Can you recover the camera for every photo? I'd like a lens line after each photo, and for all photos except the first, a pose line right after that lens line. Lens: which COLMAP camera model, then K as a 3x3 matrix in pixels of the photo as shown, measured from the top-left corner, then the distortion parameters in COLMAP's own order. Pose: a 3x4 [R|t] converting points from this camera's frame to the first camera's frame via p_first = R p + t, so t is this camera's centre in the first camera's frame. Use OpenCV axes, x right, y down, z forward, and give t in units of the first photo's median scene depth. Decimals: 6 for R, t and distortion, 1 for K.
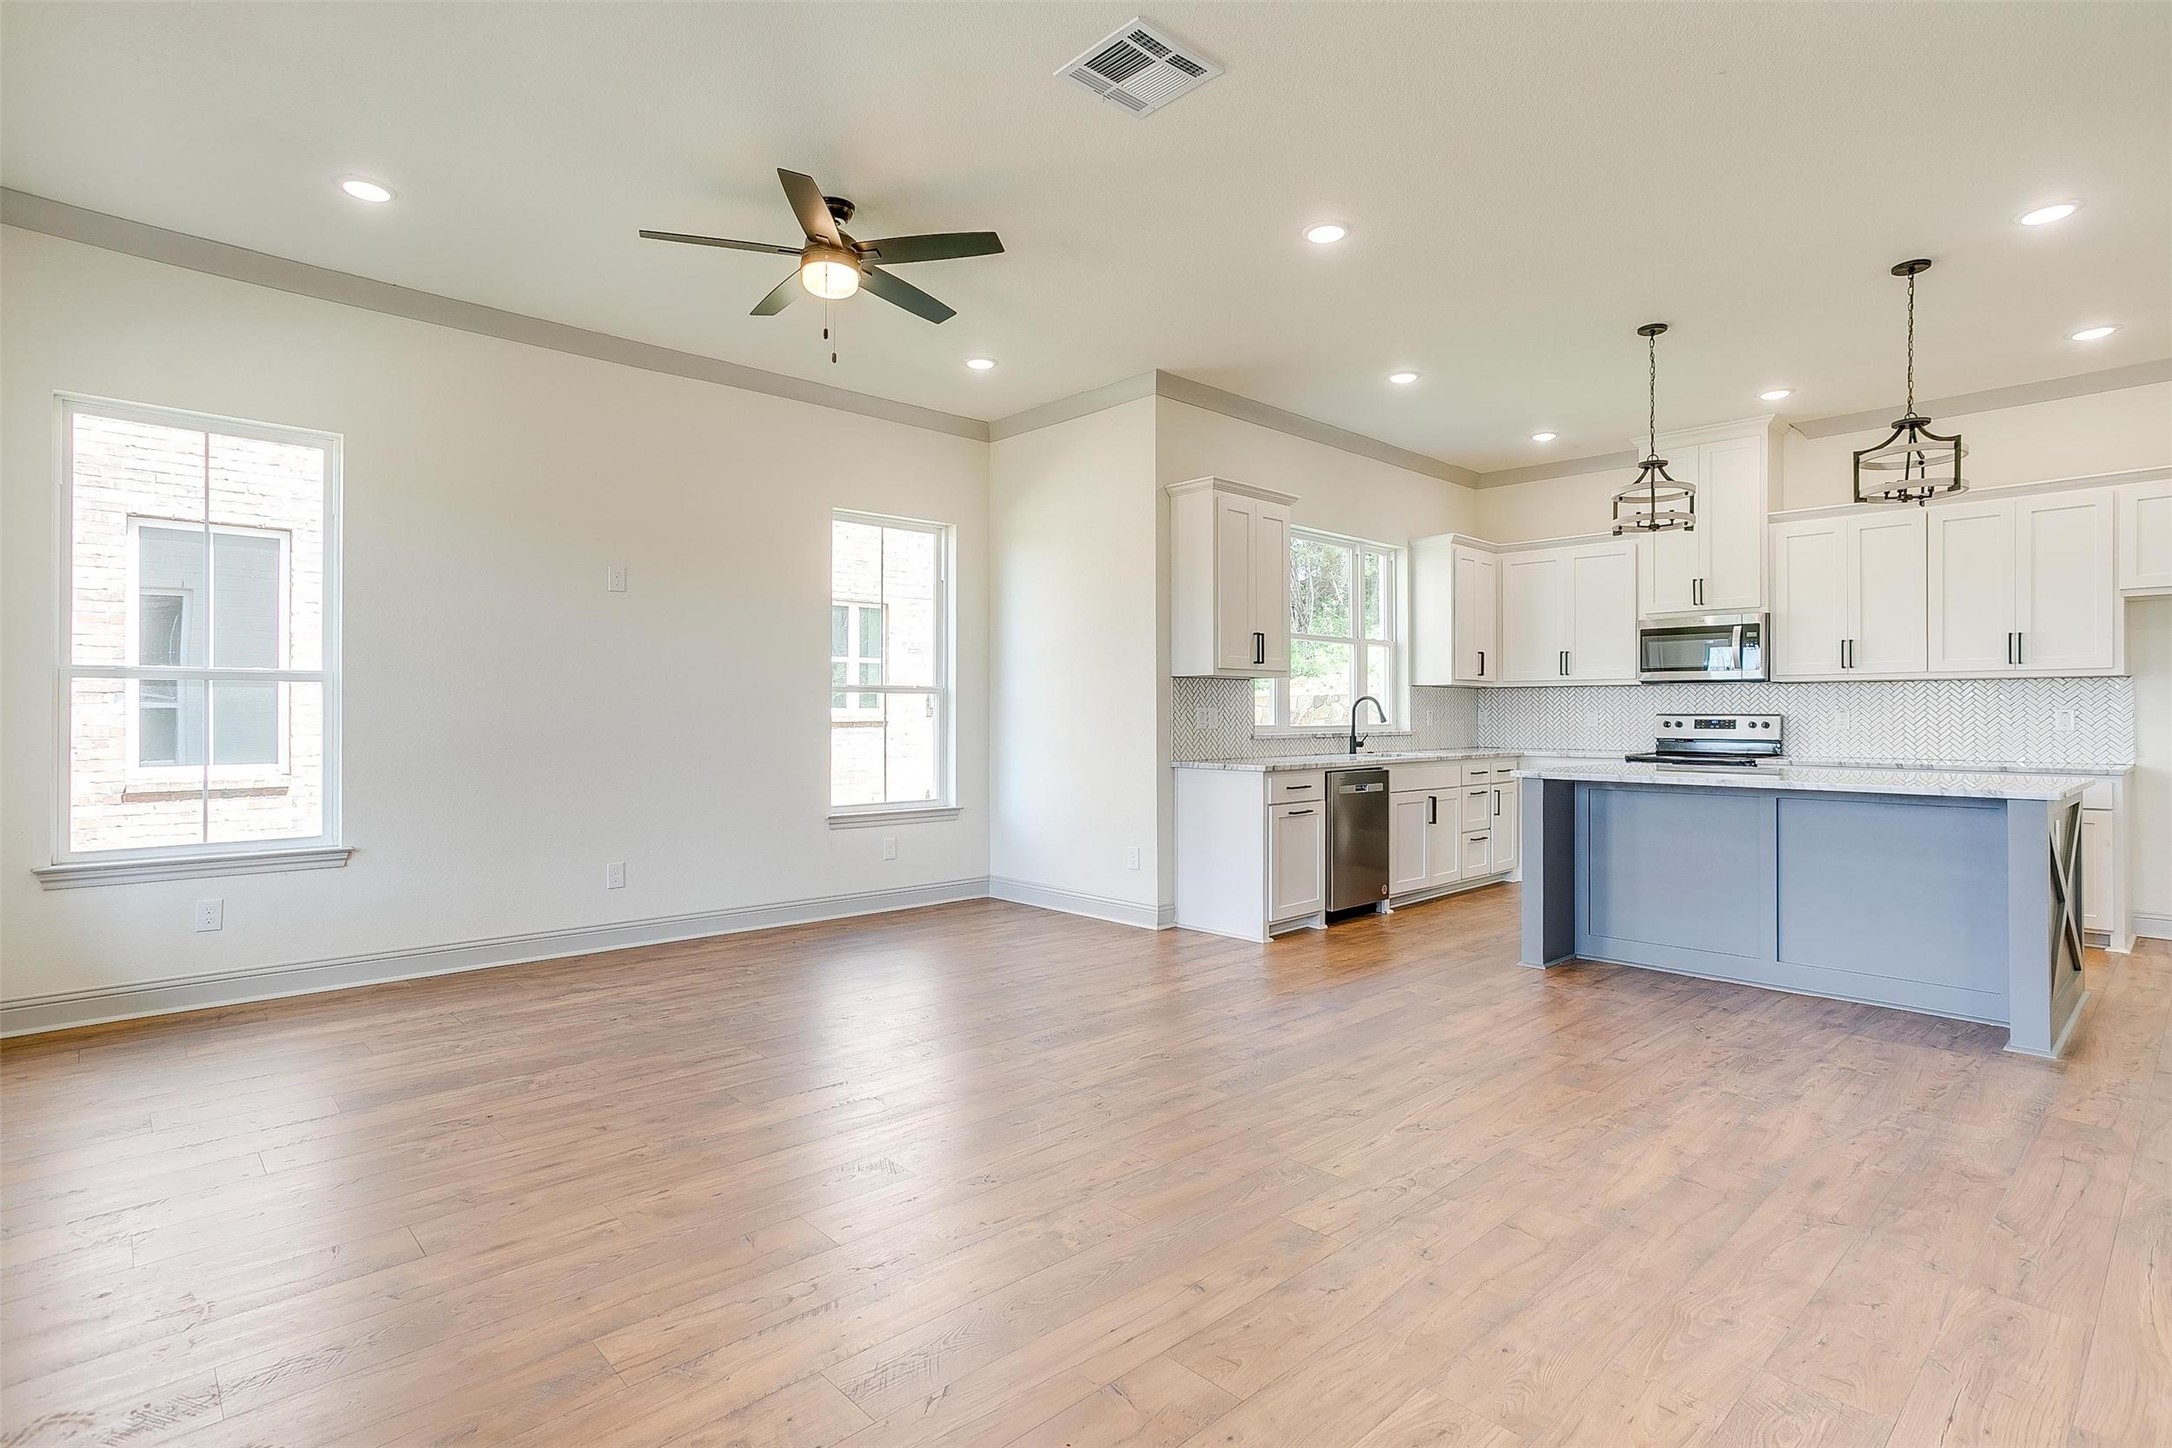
lens RADIAL K [[1060.1, 0, 1080.3], [0, 1060.1, 720.4], [0, 0, 1]] dist [-0.020175, 0.000159]
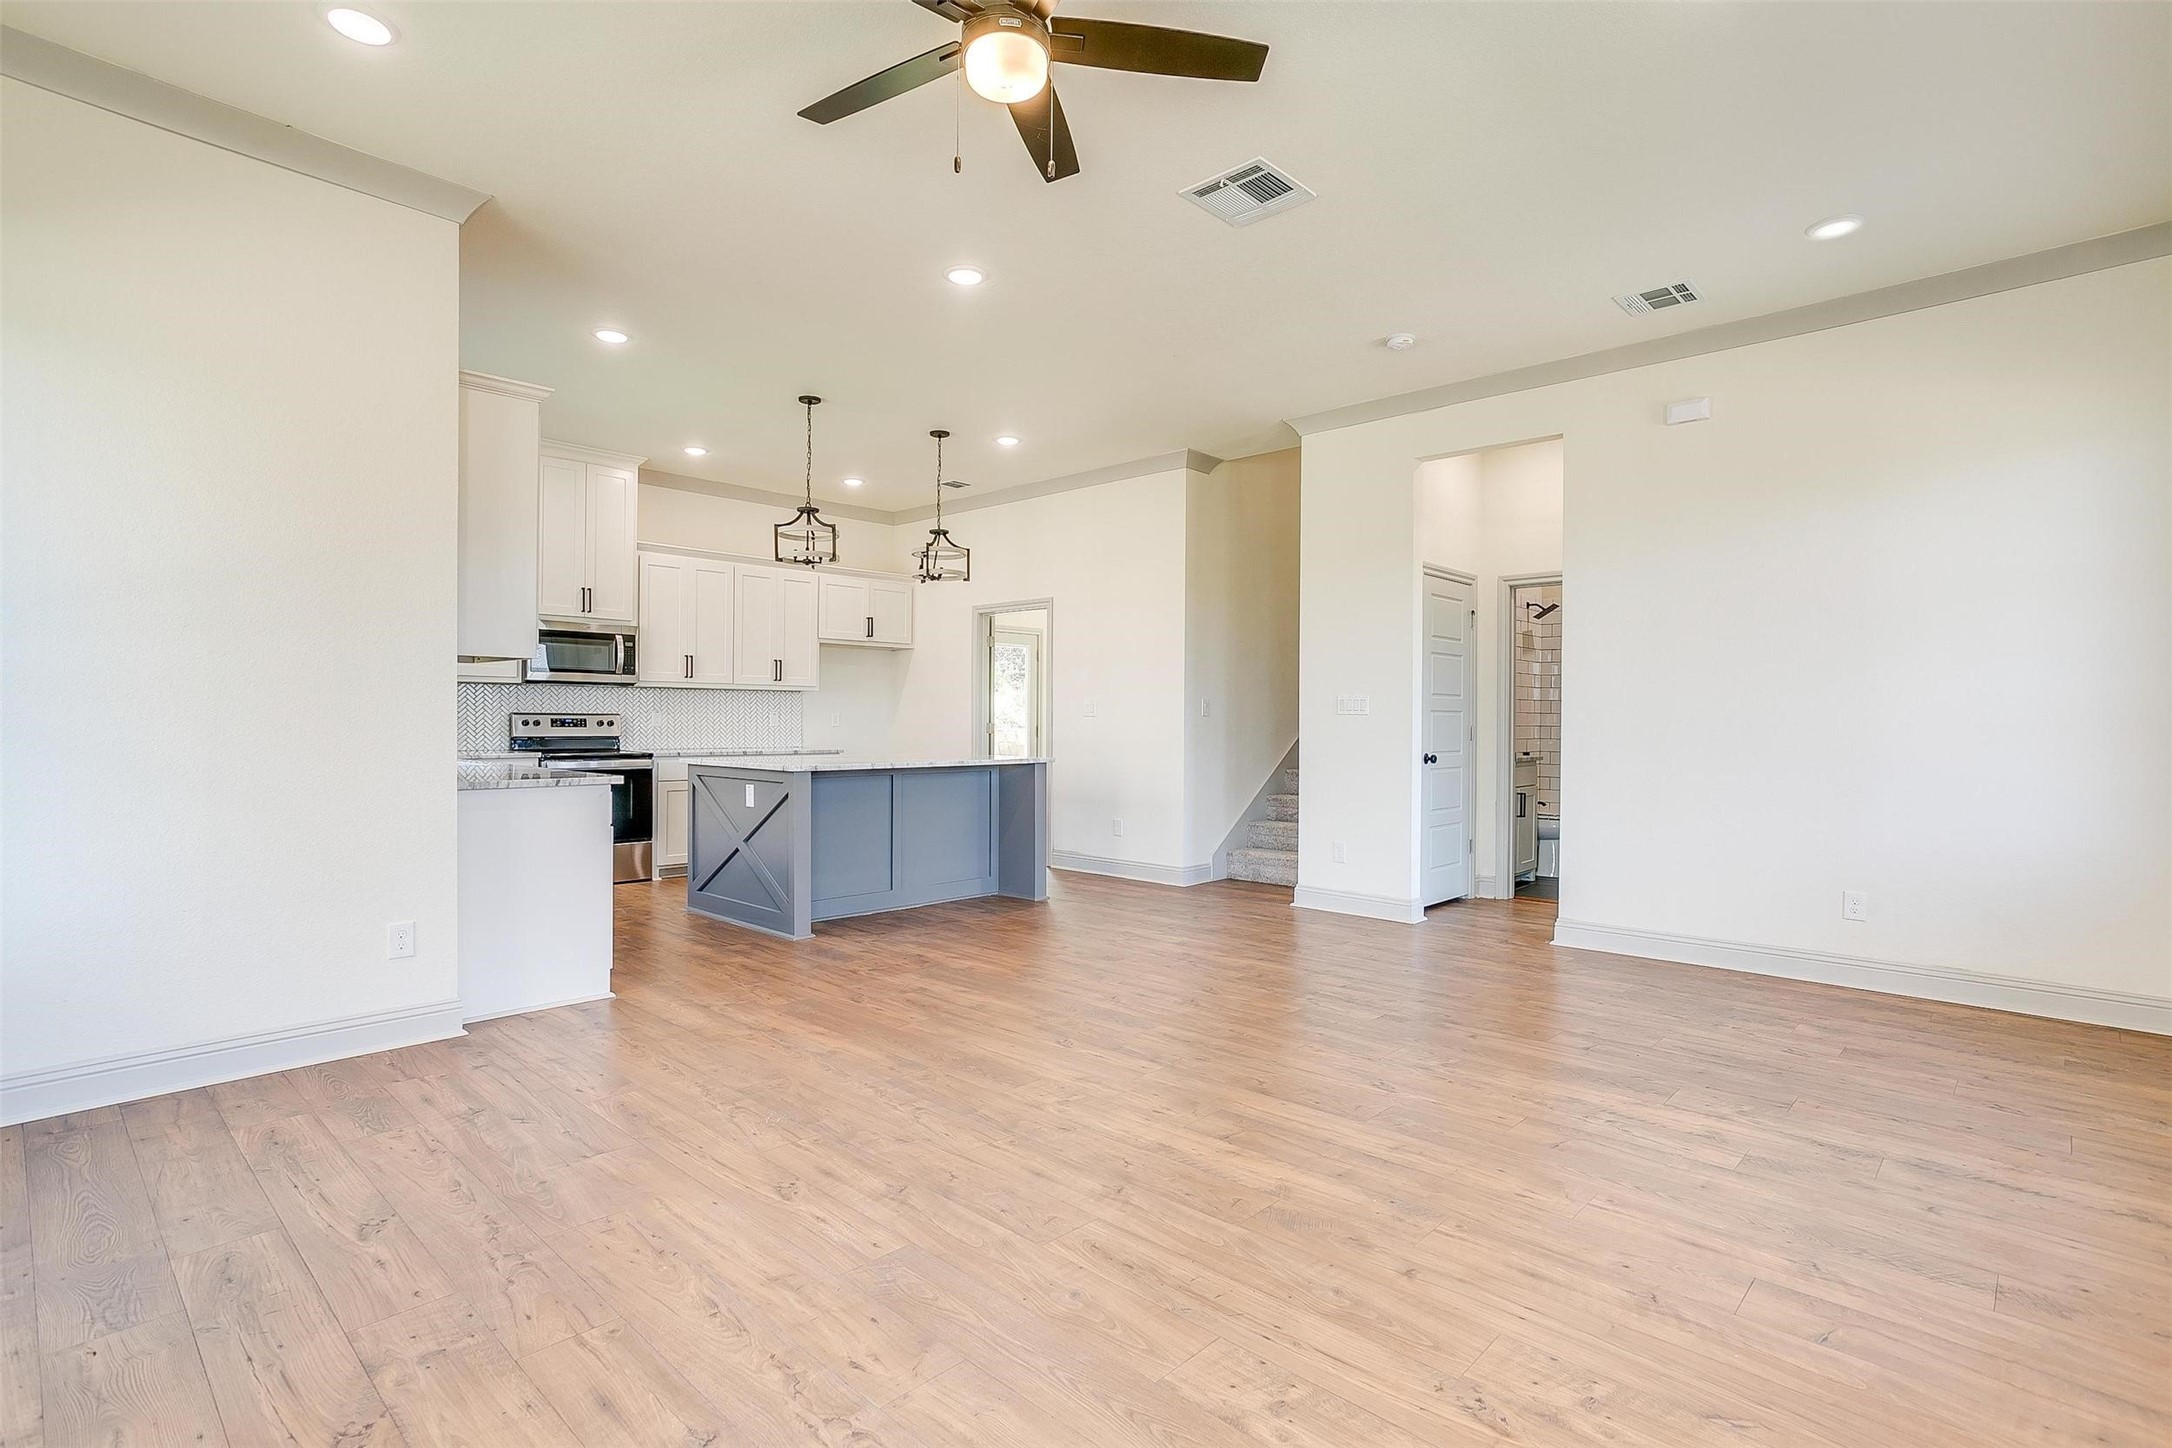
lens RADIAL K [[1060.1, 0, 1080.3], [0, 1060.1, 720.4], [0, 0, 1]] dist [-0.020175, 0.000159]
pose [[-0.061845, -0.000141, 0.998086, -0.676859], [-0.001517, 0.999999, 0.000047, 0.000344], [-0.998085, -0.001512, -0.061845, 0.735255]]
